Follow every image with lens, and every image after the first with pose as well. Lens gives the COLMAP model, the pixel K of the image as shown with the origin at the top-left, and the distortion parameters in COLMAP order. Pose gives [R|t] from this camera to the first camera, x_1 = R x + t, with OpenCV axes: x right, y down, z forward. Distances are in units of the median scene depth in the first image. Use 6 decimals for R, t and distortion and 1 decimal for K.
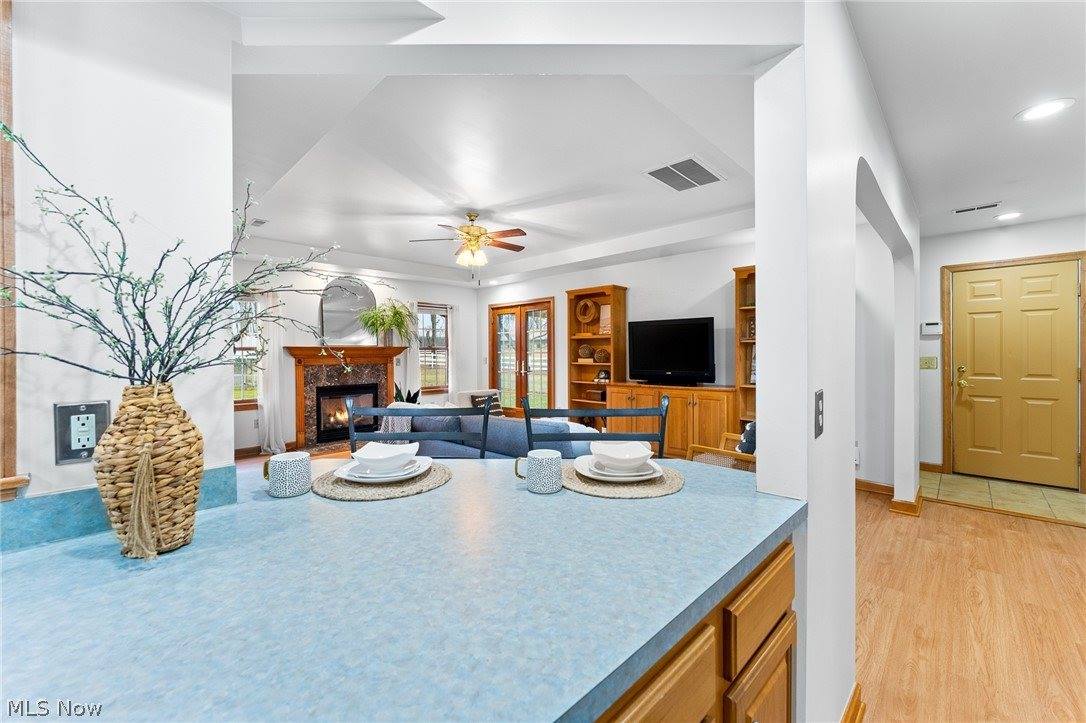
lens RADIAL K [[430.4, 0, 545.1], [0, 430.4, 355.7], [0, 0, 1]] dist [-0.007293, 0.000373]
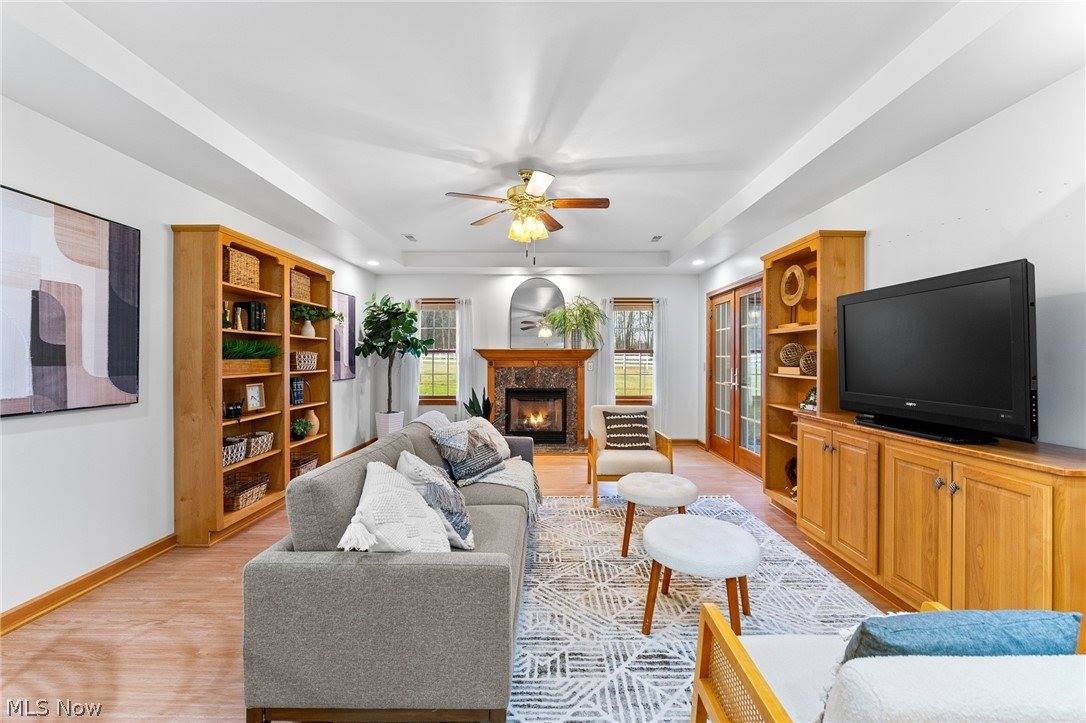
lens RADIAL K [[430.4, 0, 538.2], [0, 430.4, 360.2], [0, 0, 1]] dist [-0.007293, 0.000373]
pose [[0.697942, 0.012614, -0.716043, 0.261376], [-0.011691, 0.999912, 0.006220, -0.002599], [0.716059, 0.004030, 0.698028, 0.330093]]
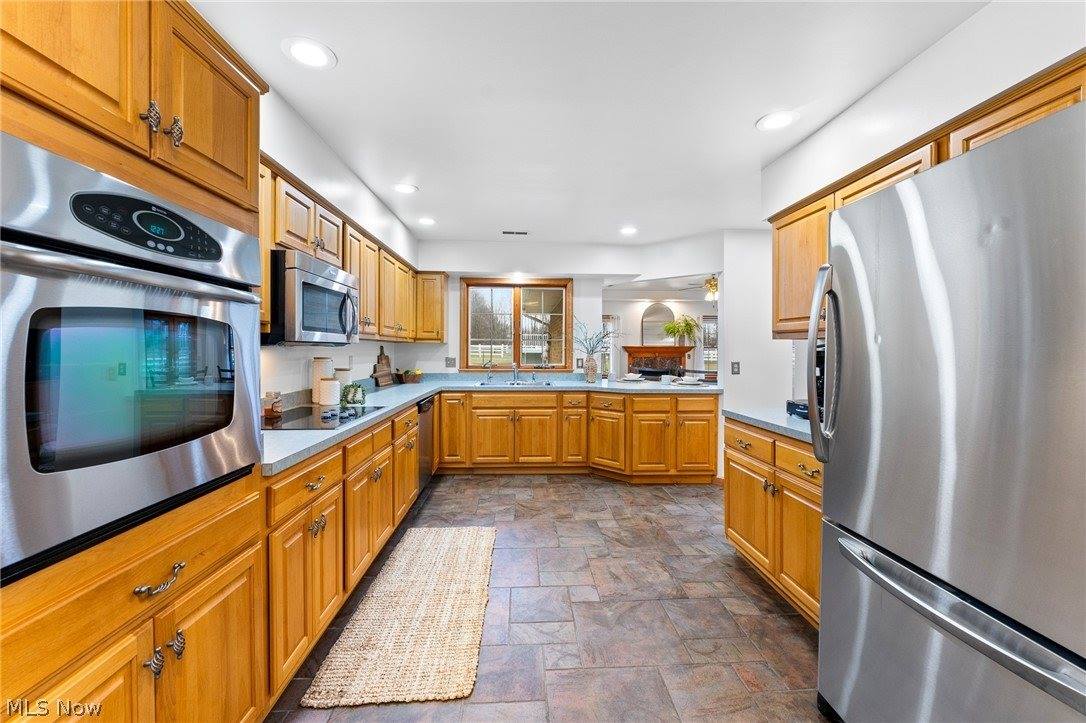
lens RADIAL K [[430.4, 0, 547.5], [0, 430.4, 353.1], [0, 0, 1]] dist [-0.007293, 0.000373]
pose [[0.734275, 0.006921, -0.678817, 0.363882], [-0.007548, 0.999969, 0.002031, 0.004837], [0.678810, 0.003632, 0.734305, -0.511126]]
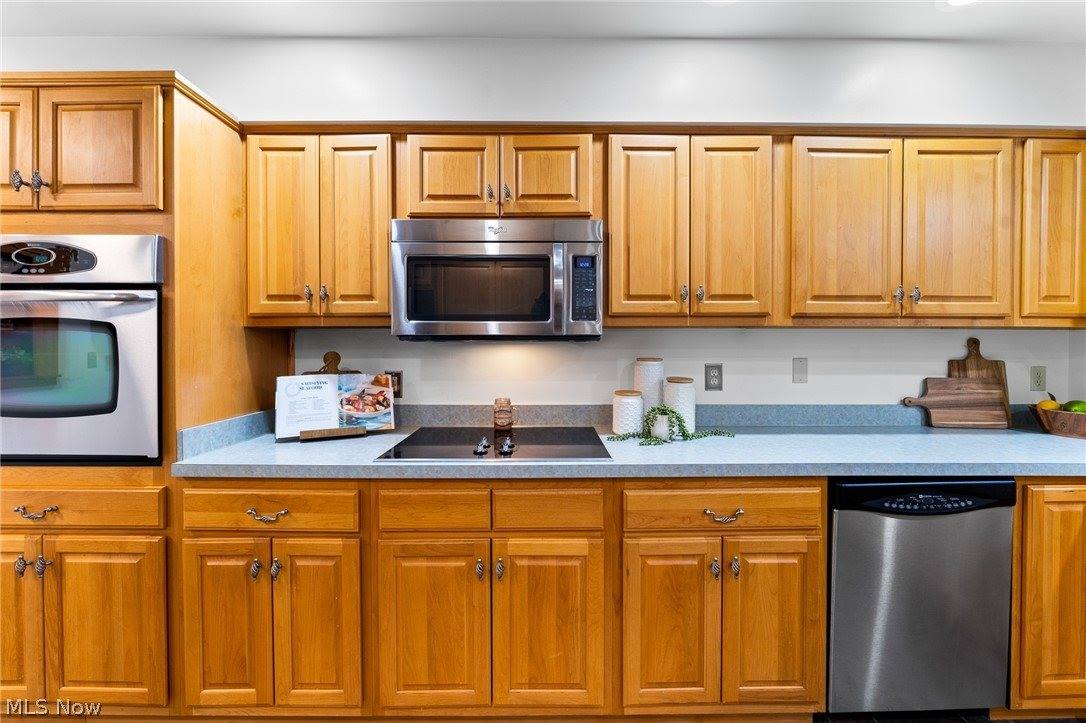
lens RADIAL K [[430.4, 0, 541.1], [0, 430.4, 350.6], [0, 0, 1]] dist [-0.007293, 0.000373]
pose [[-0.716530, 0.010359, -0.697479, 0.120029], [-0.007344, 0.999722, 0.022392, 0.000838], [0.697517, 0.021167, -0.716255, -0.157455]]
